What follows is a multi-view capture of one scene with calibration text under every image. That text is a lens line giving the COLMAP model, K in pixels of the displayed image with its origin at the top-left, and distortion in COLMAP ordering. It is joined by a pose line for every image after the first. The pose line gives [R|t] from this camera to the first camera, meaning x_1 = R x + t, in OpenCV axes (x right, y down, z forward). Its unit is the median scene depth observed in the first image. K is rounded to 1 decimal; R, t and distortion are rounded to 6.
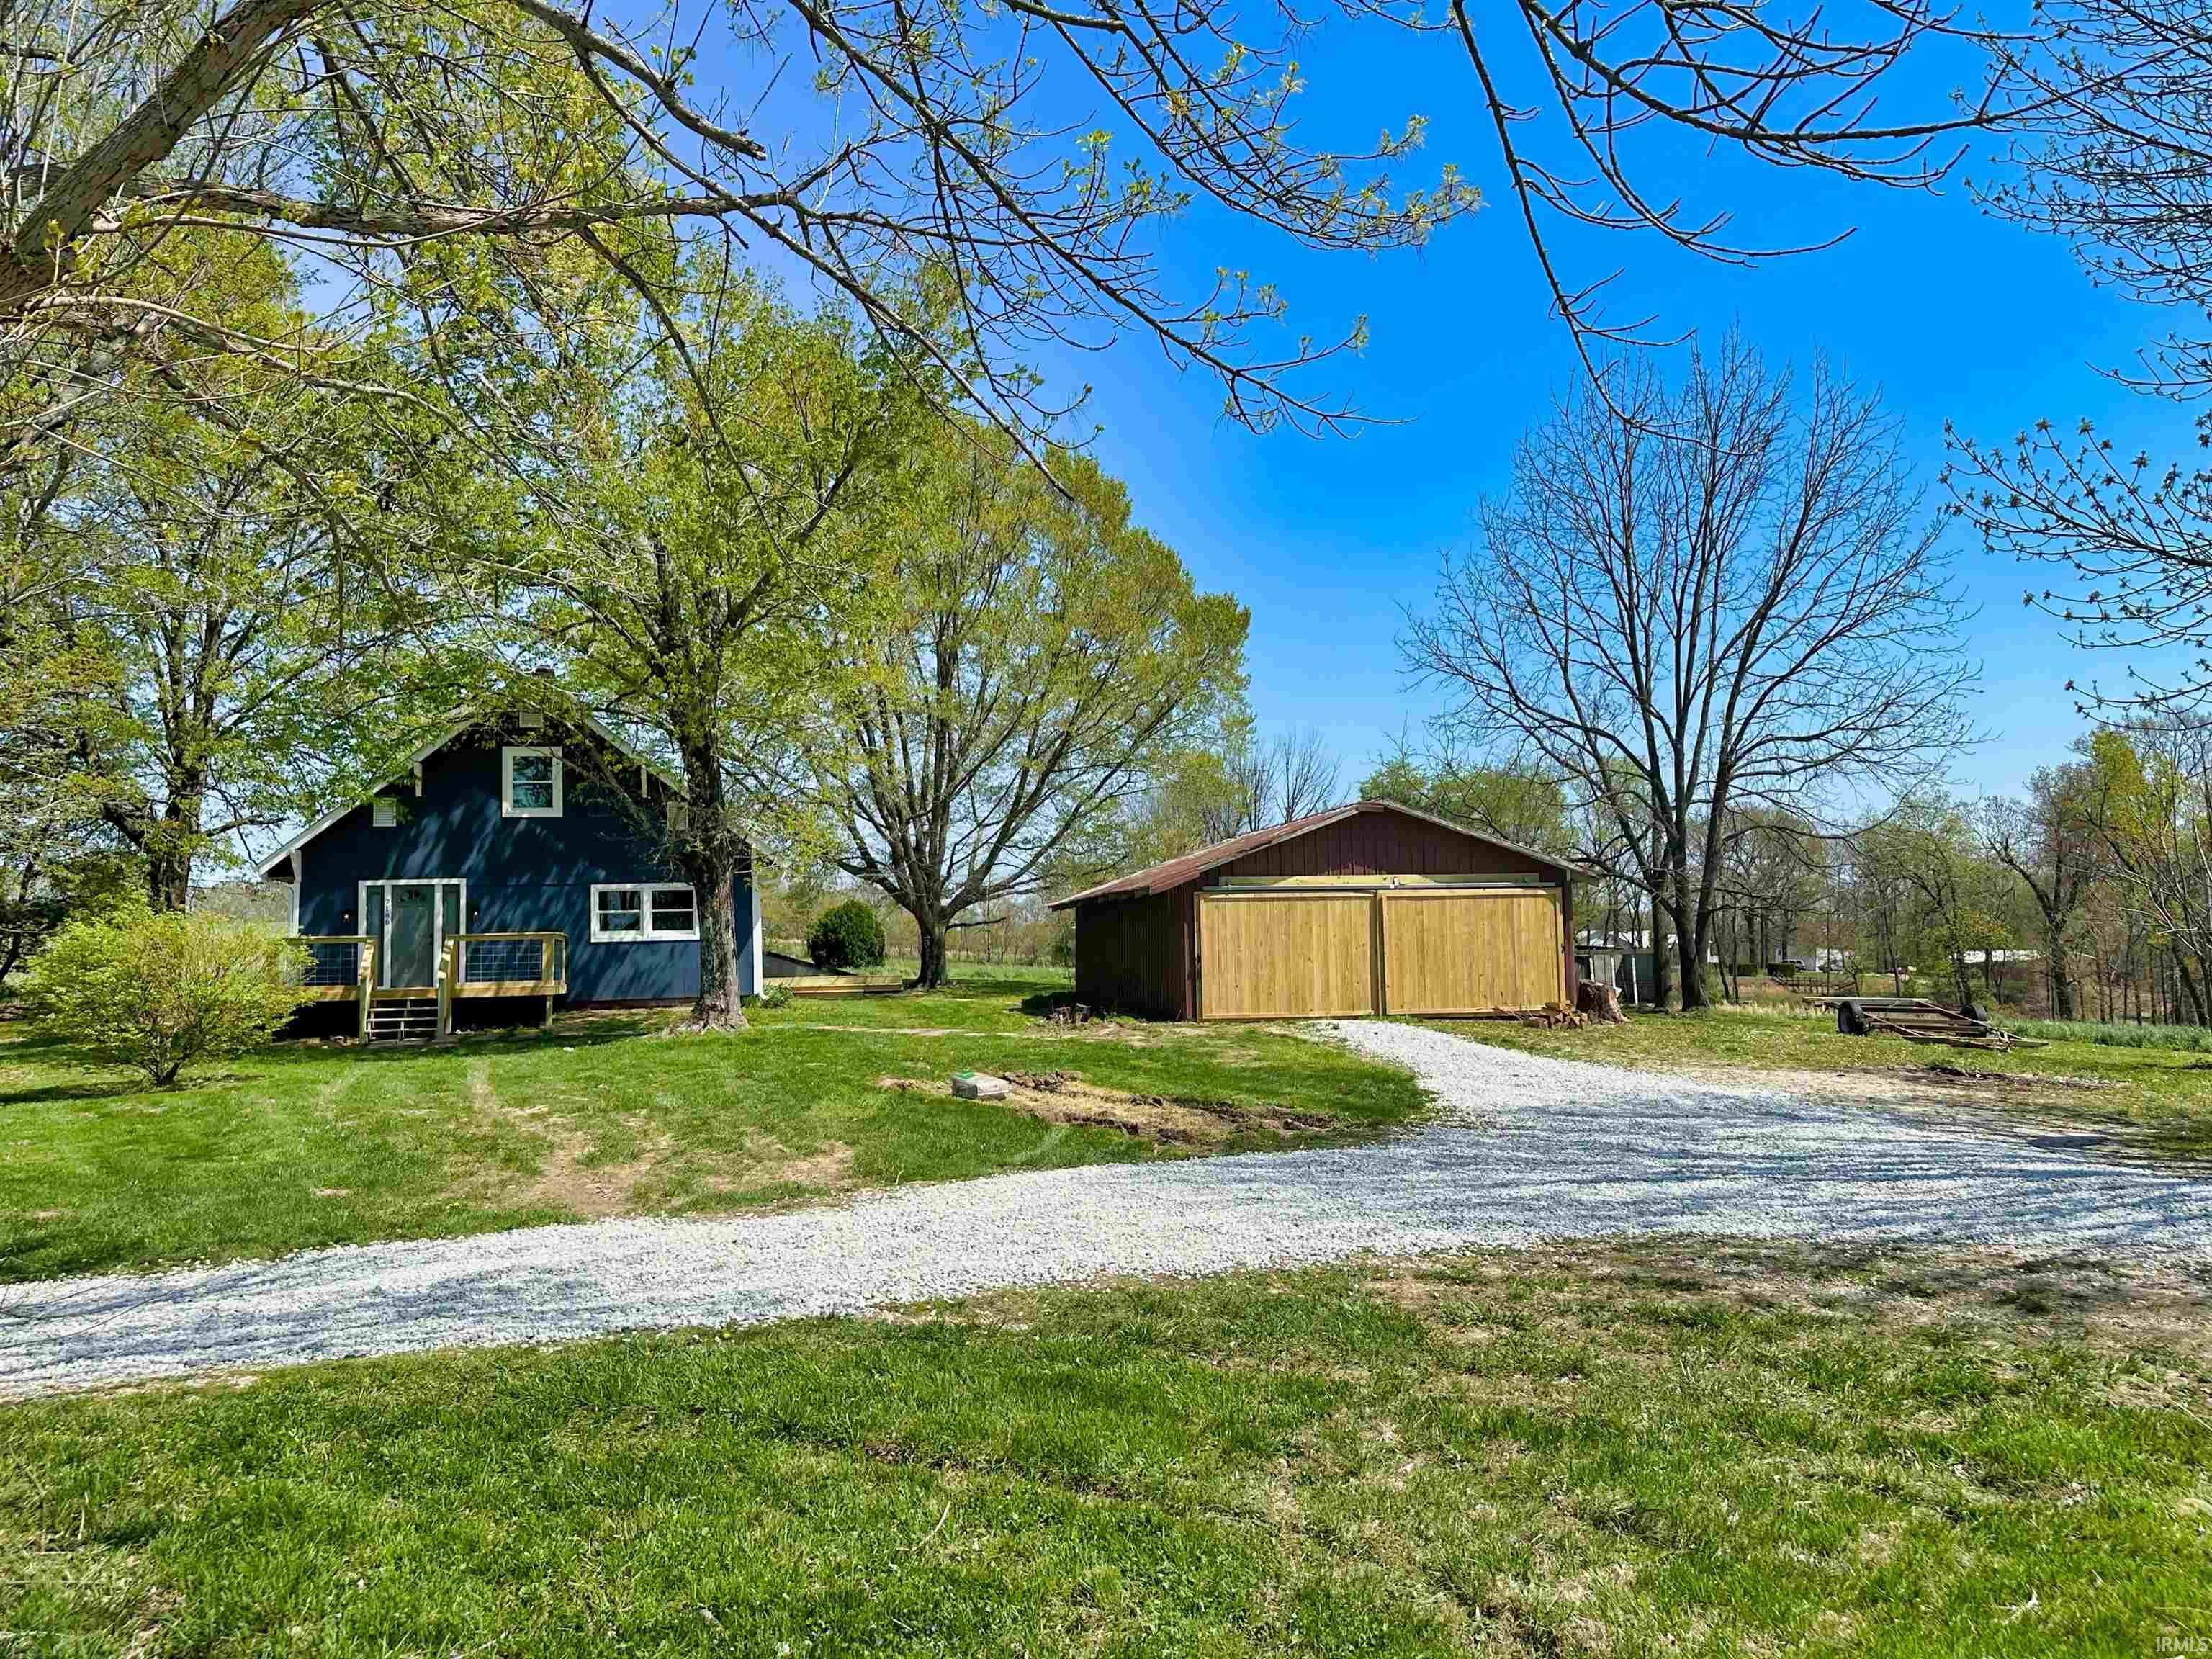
lens RADIAL K [[1638.2, 0, 1106.0], [0, 1638.2, 829.5], [0, 0, 1]] dist [0.037780, 0.001420]
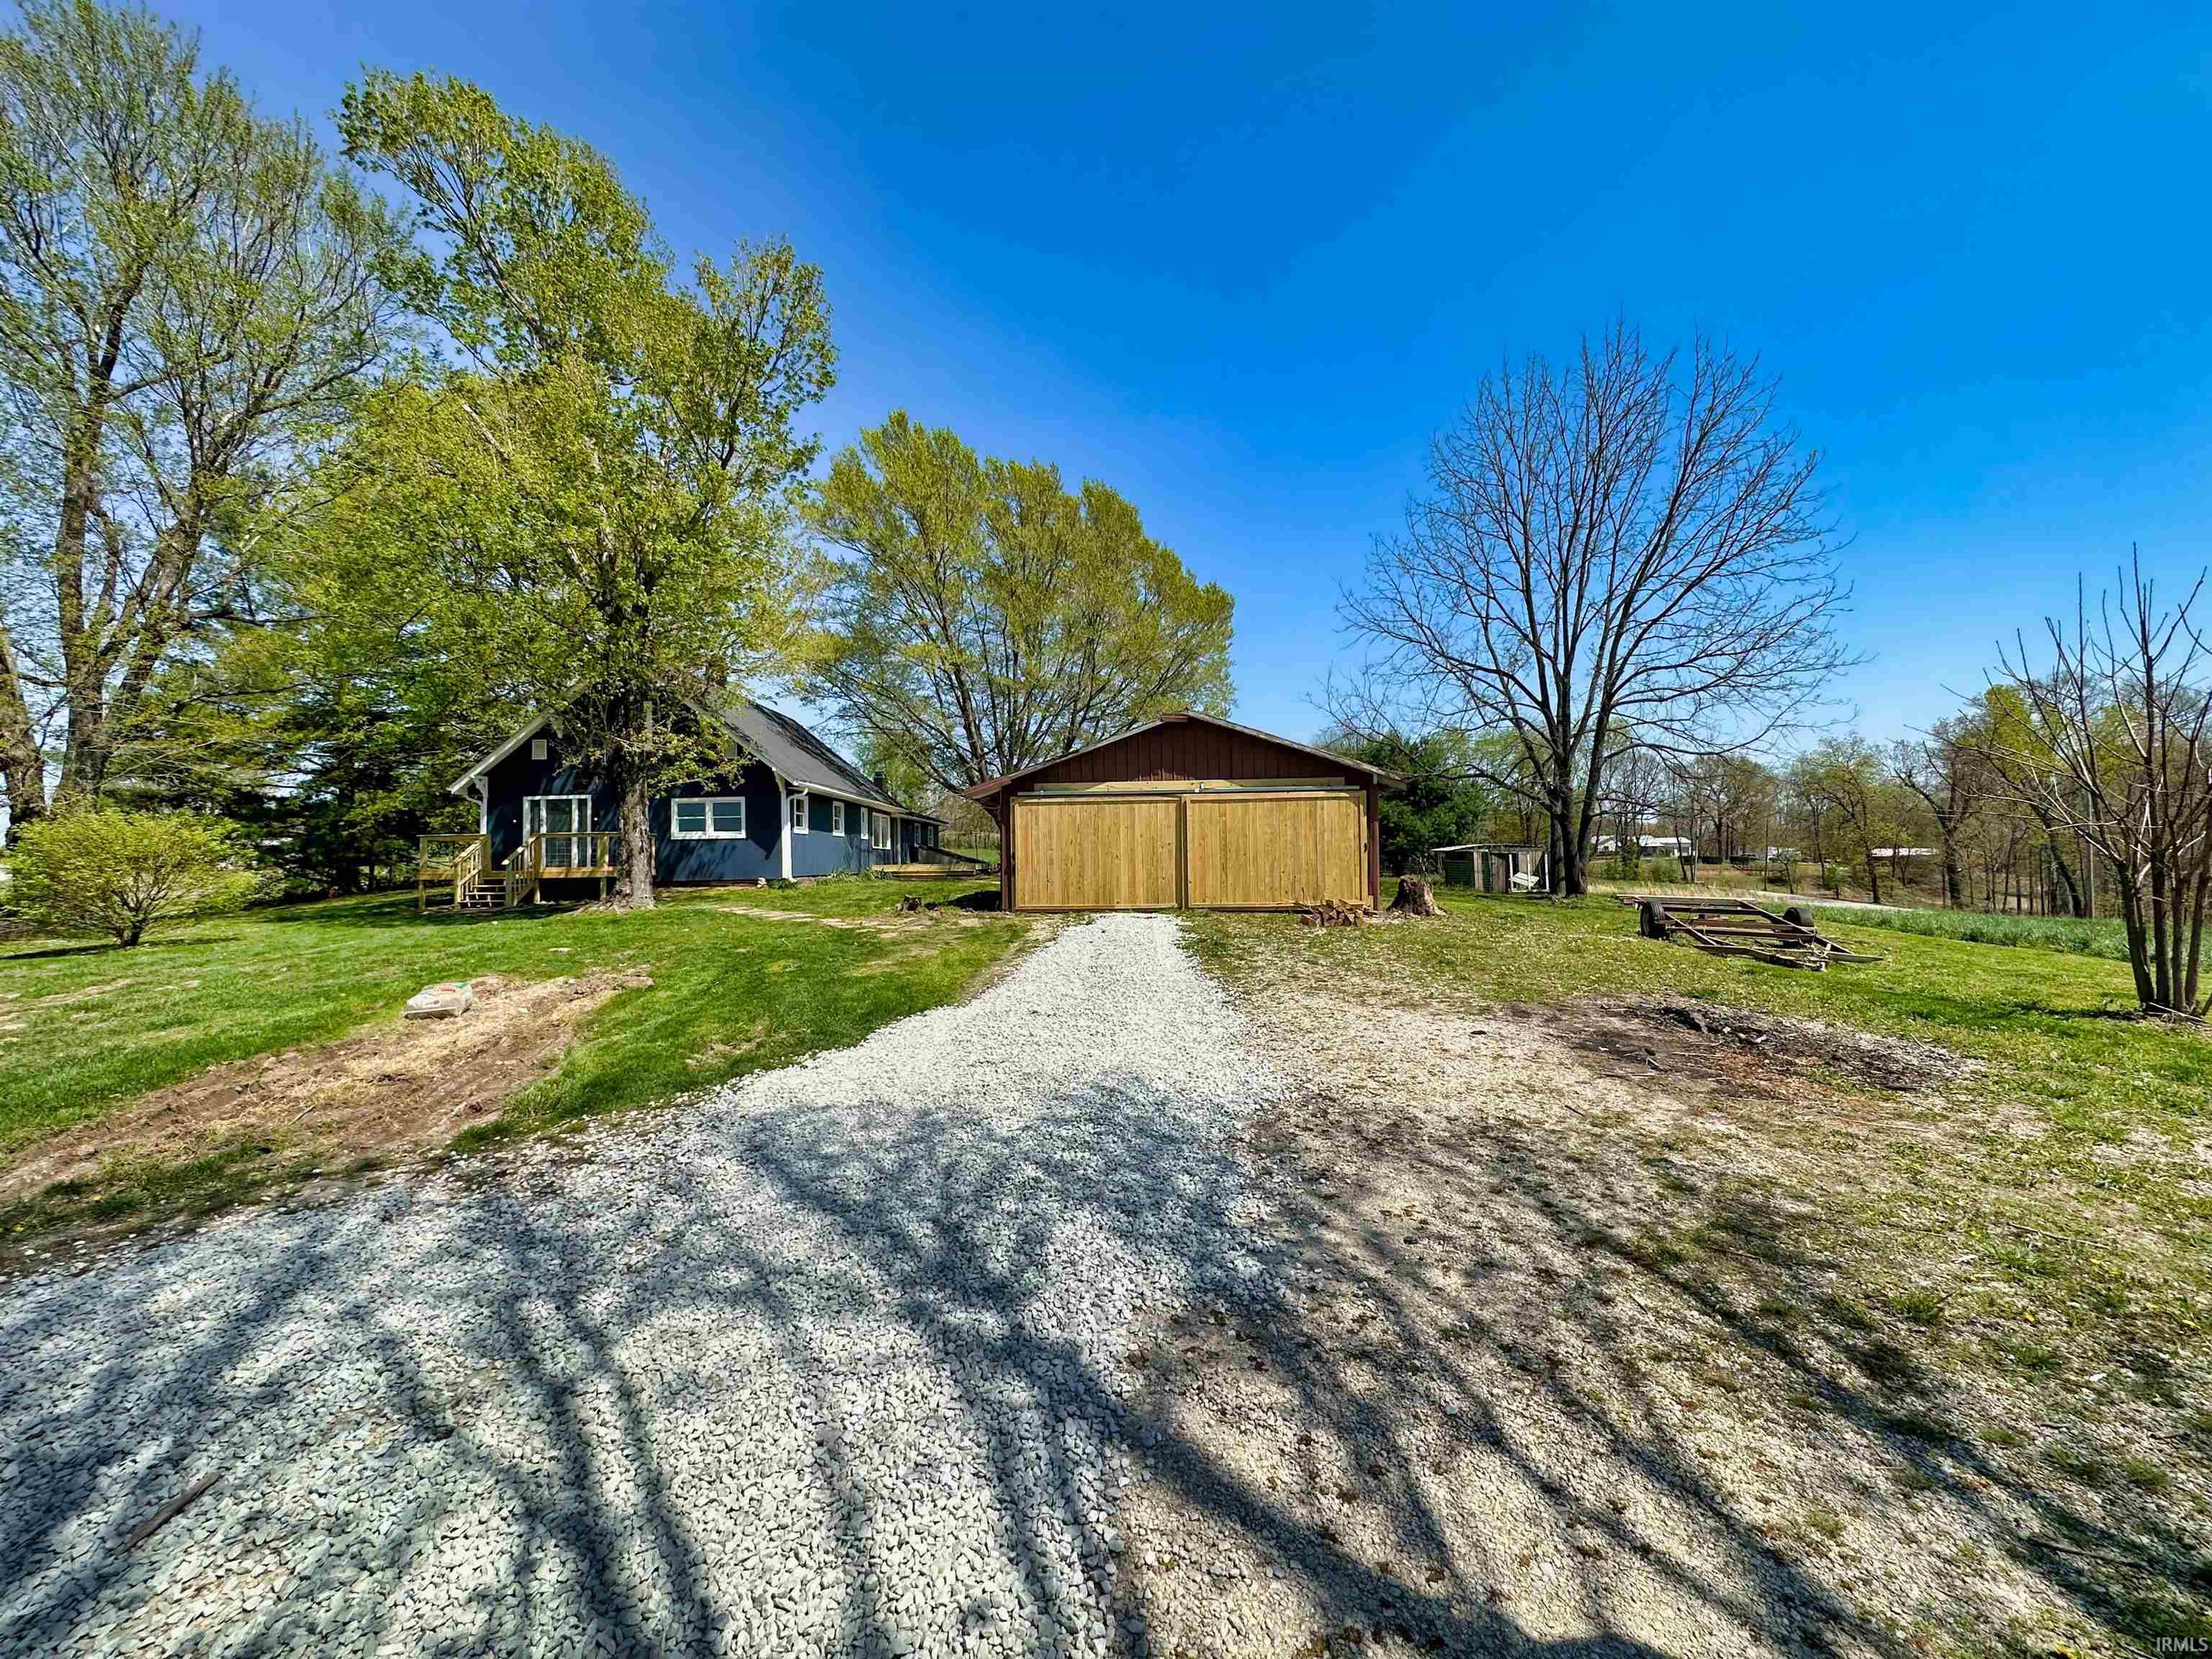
lens RADIAL K [[880.3, 0, 1106.0], [0, 880.3, 829.5], [0, 0, 1]] dist [0.000173, 0.007151]
pose [[0.969894, -0.000264, -0.243529, 0.226038], [0.013710, 0.998473, 0.053518, 0.024746], [0.243143, -0.055245, 0.968416, 0.361317]]
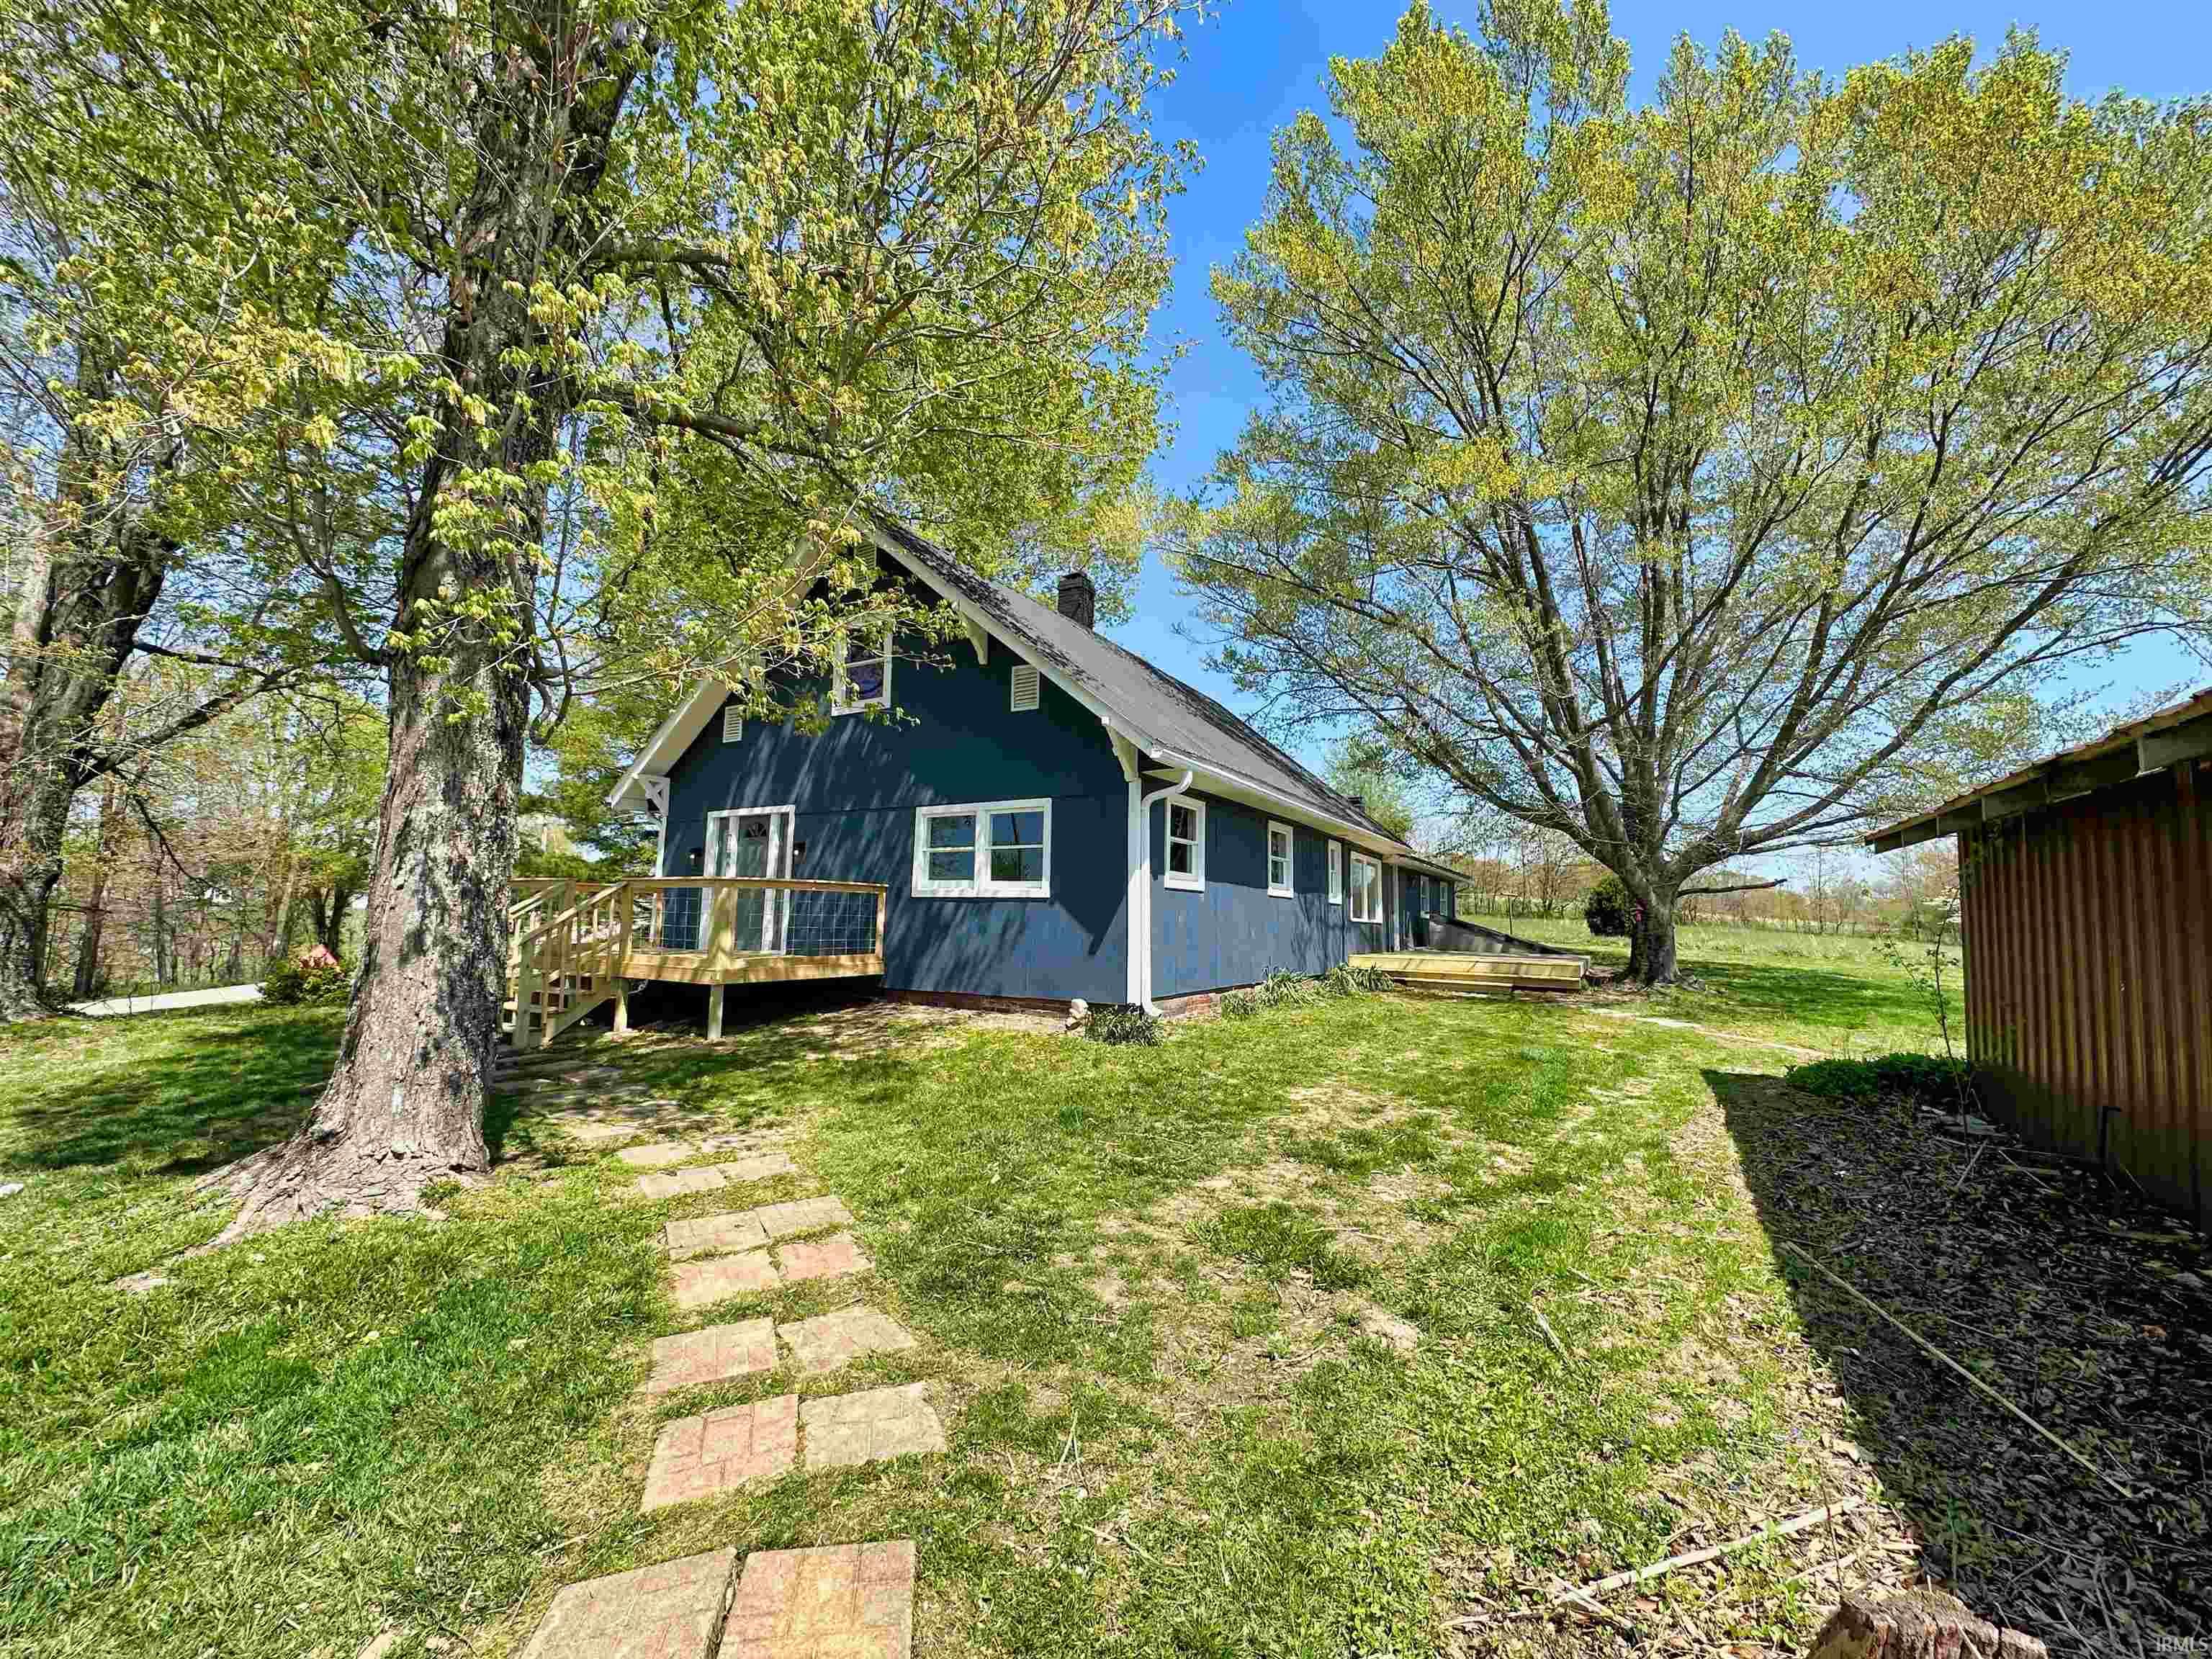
lens RADIAL K [[915.6, 0, 1106.0], [0, 915.6, 829.5], [0, 0, 1]] dist [-0.000502, -0.000366]
pose [[0.729275, -0.028567, -0.683624, -0.017807], [0.020867, 0.999592, -0.019510, 0.050468], [0.683902, -0.000037, 0.729574, 0.787173]]
